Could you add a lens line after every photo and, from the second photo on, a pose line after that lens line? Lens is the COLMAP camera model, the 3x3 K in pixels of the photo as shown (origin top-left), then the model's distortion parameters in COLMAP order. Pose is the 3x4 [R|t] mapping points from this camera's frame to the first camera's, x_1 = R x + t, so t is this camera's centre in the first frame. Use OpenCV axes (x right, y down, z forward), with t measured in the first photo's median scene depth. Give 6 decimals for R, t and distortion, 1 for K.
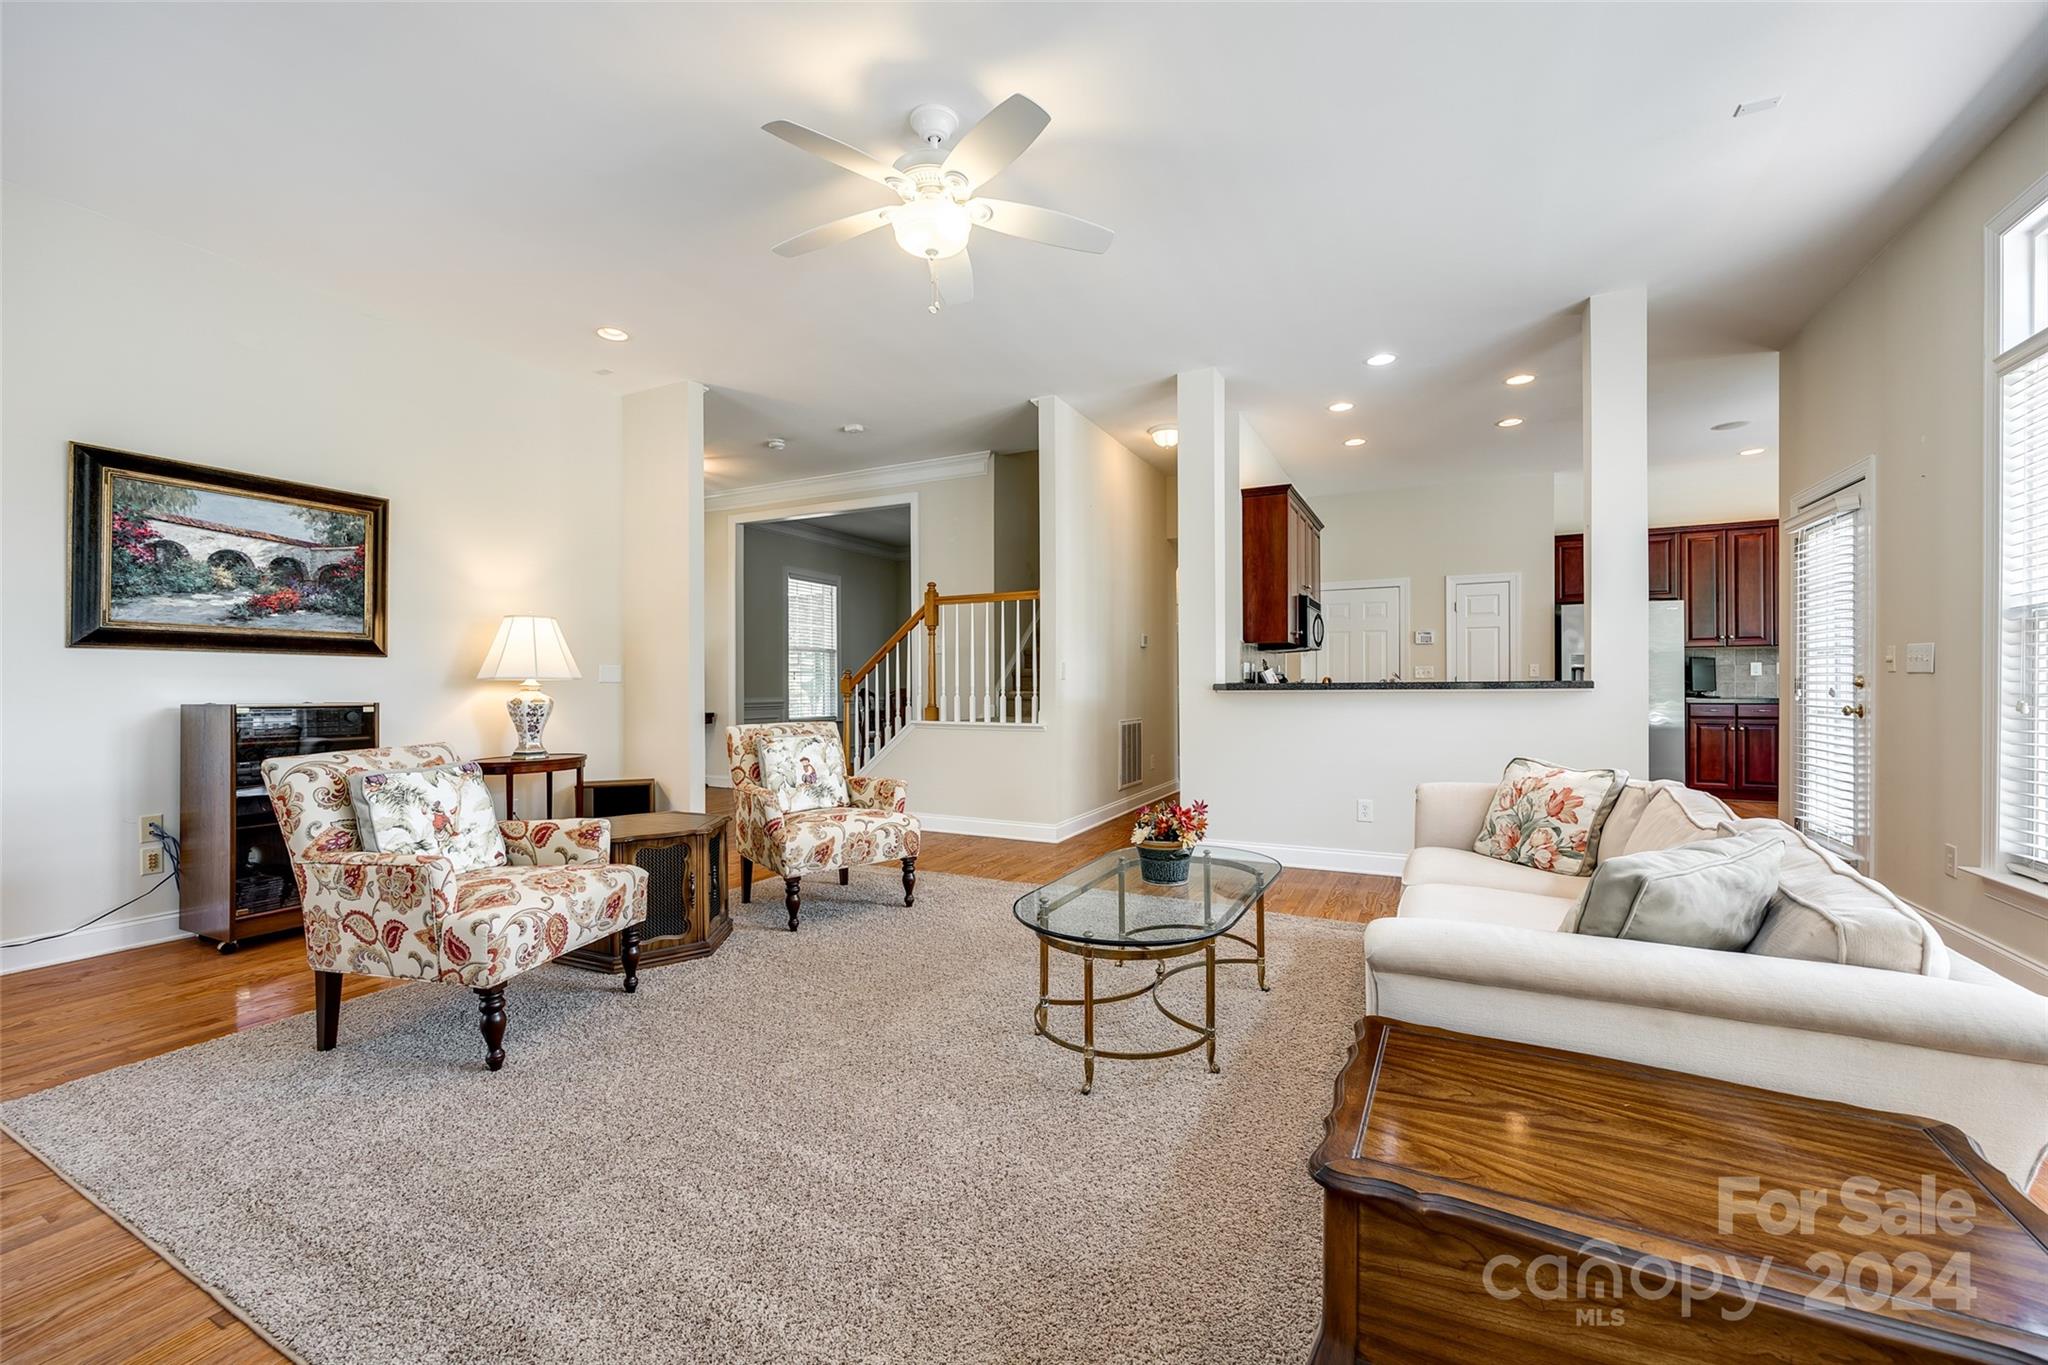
lens RADIAL K [[820.7, 0, 1018.5], [0, 820.7, 682.6], [0, 0, 1]] dist [-0.000394, 0.000854]
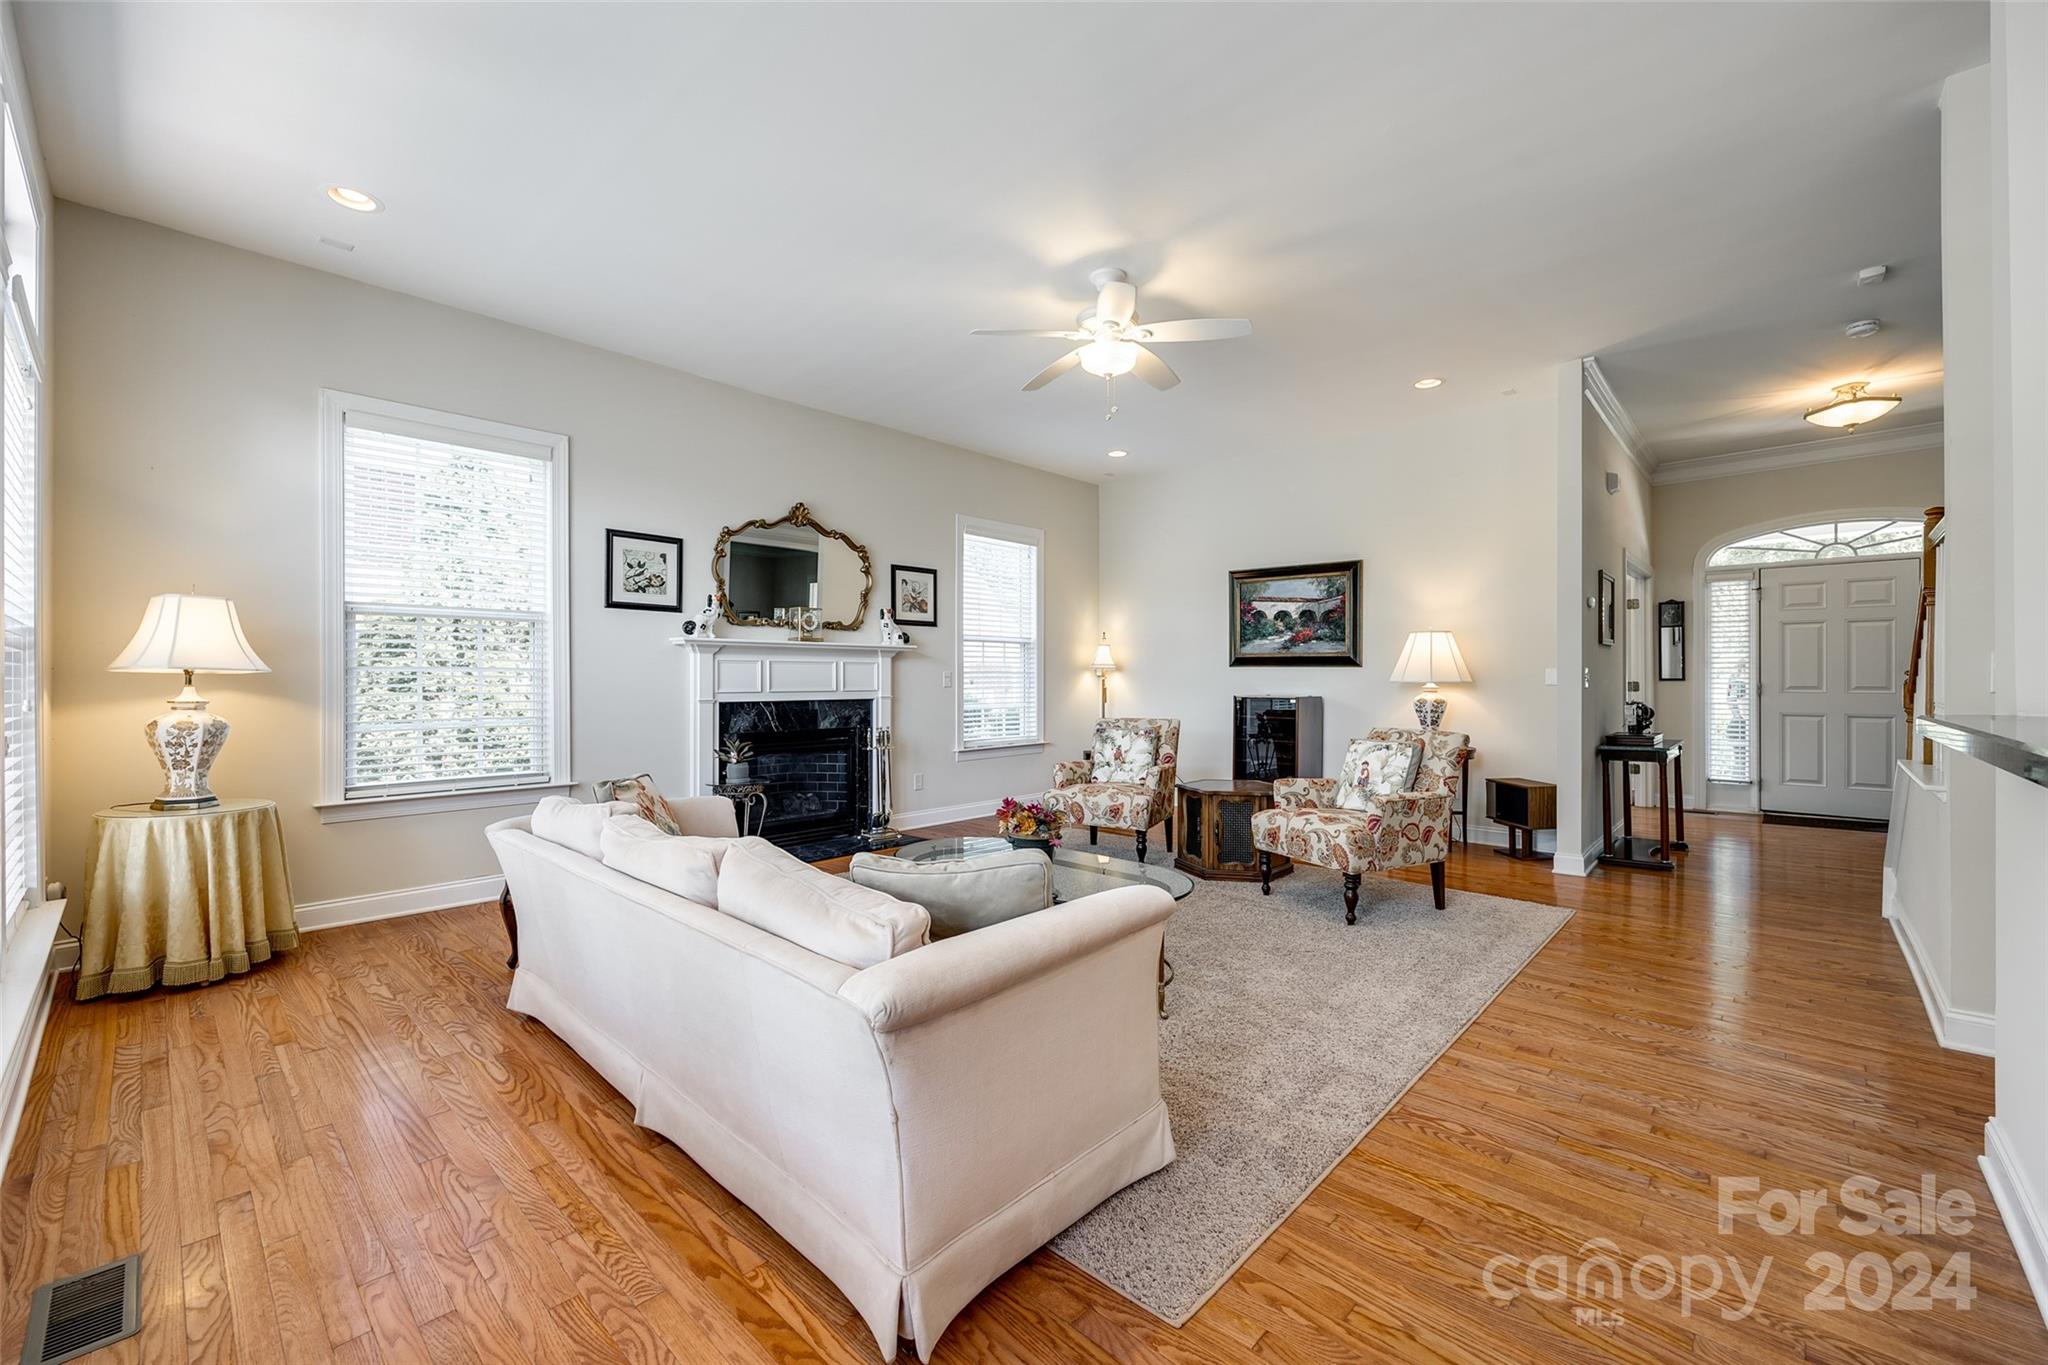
lens RADIAL K [[820.7, 0, 1022.2], [0, 820.7, 675.5], [0, 0, 1]] dist [-0.000394, 0.000854]
pose [[-0.259701, 0.001667, -0.965688, 0.906711], [0.000679, 0.999999, 0.001544, -0.021094], [0.965689, -0.000255, -0.259702, 0.891157]]
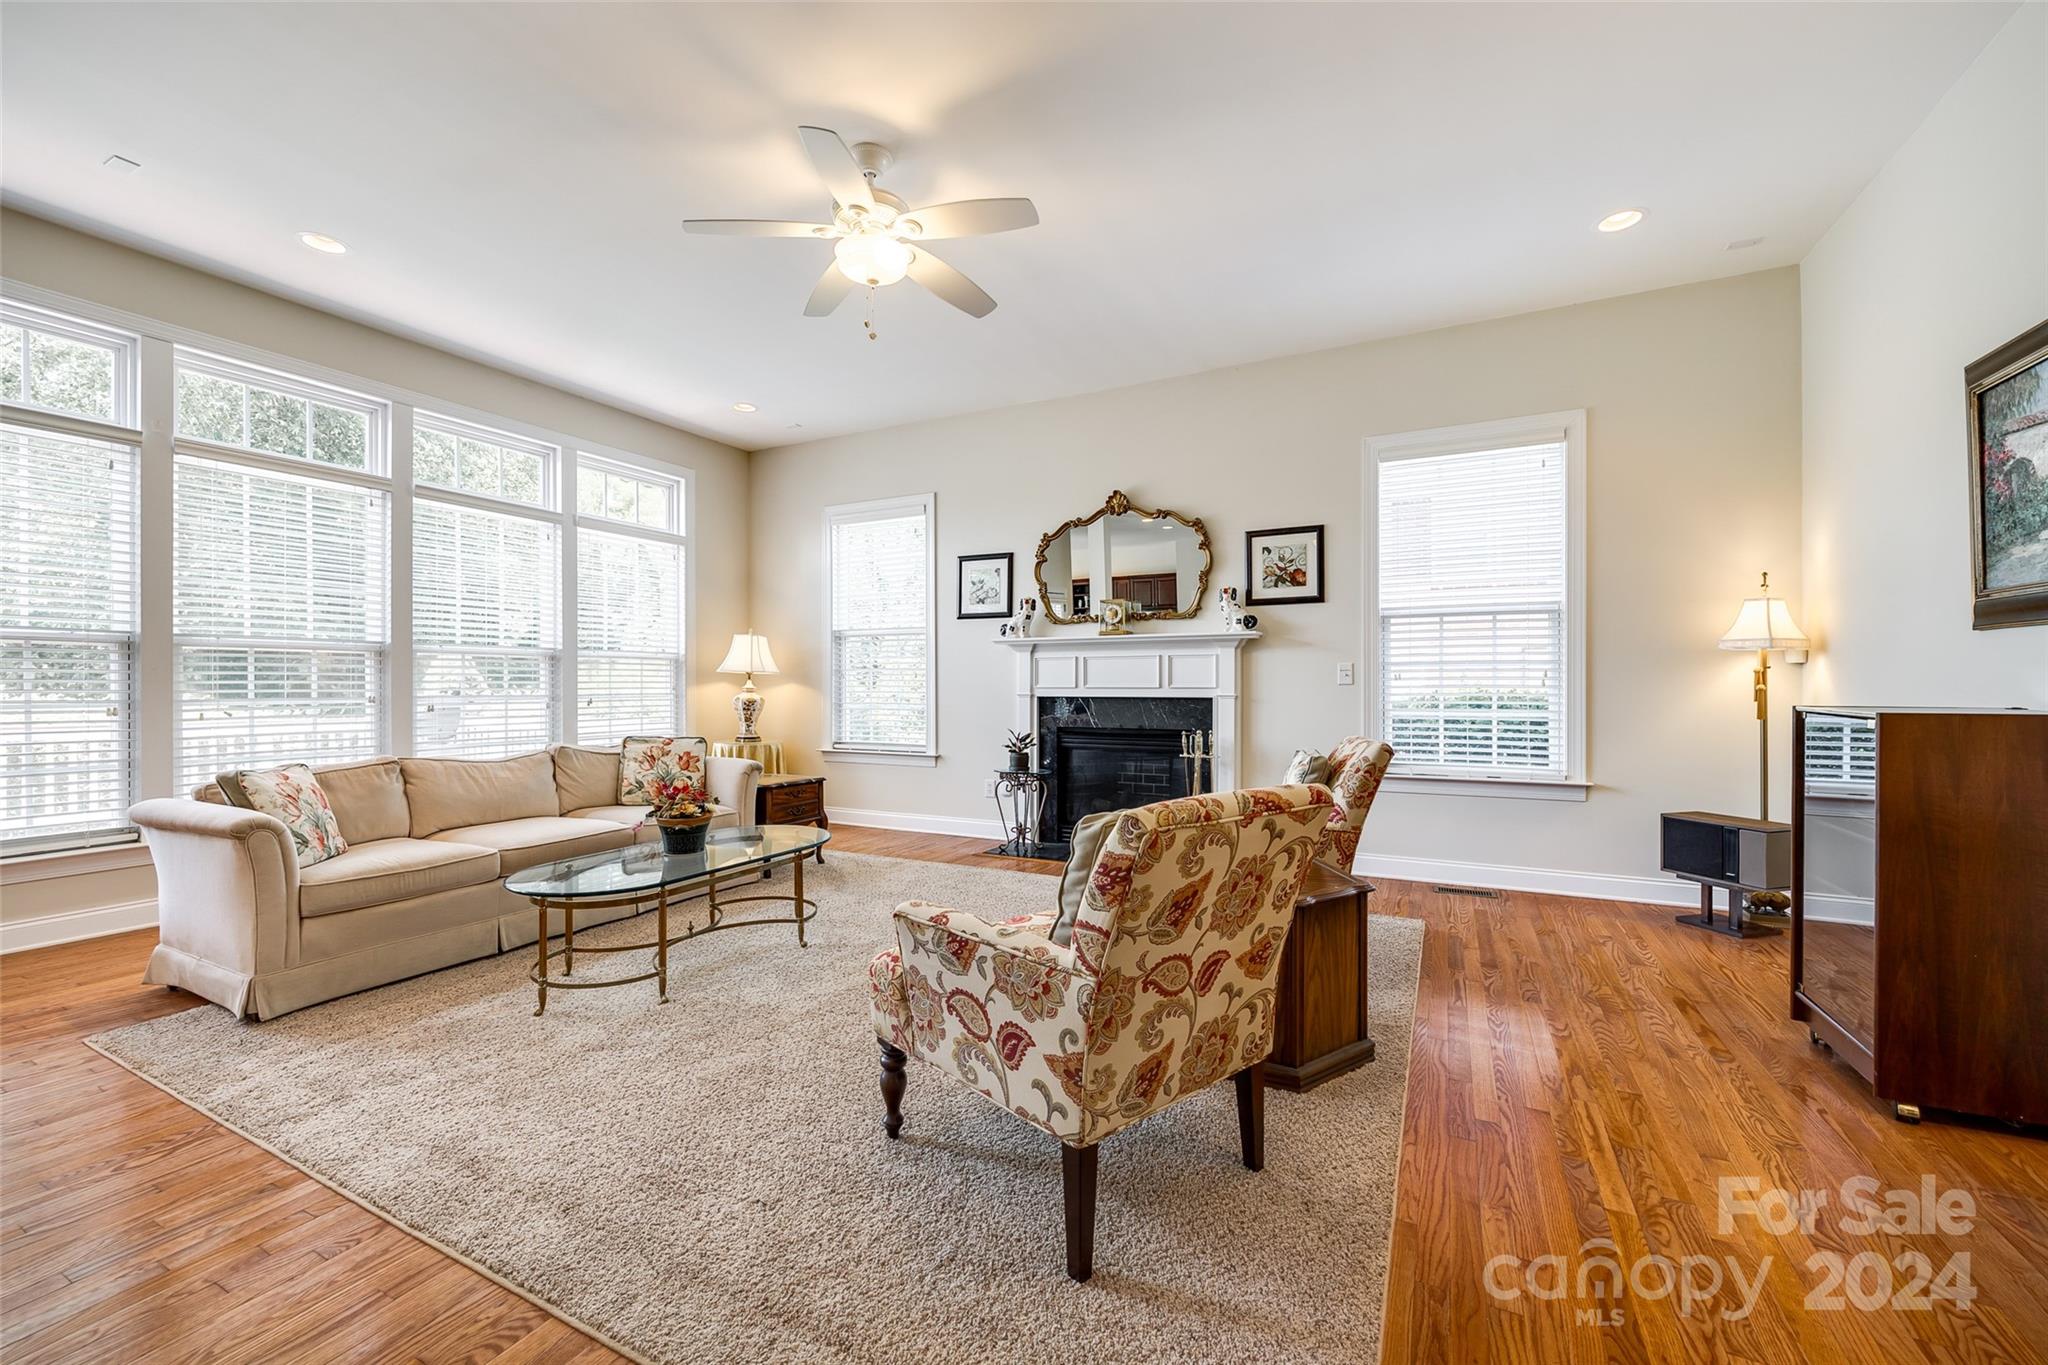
lens RADIAL K [[820.7, 0, 1025.7], [0, 820.7, 687.8], [0, 0, 1]] dist [-0.000394, 0.000854]
pose [[-0.999877, 0.006714, -0.014197, -0.214775], [0.006636, 0.999963, 0.005494, 0.000792], [0.014233, 0.005399, -0.999884, 1.521552]]
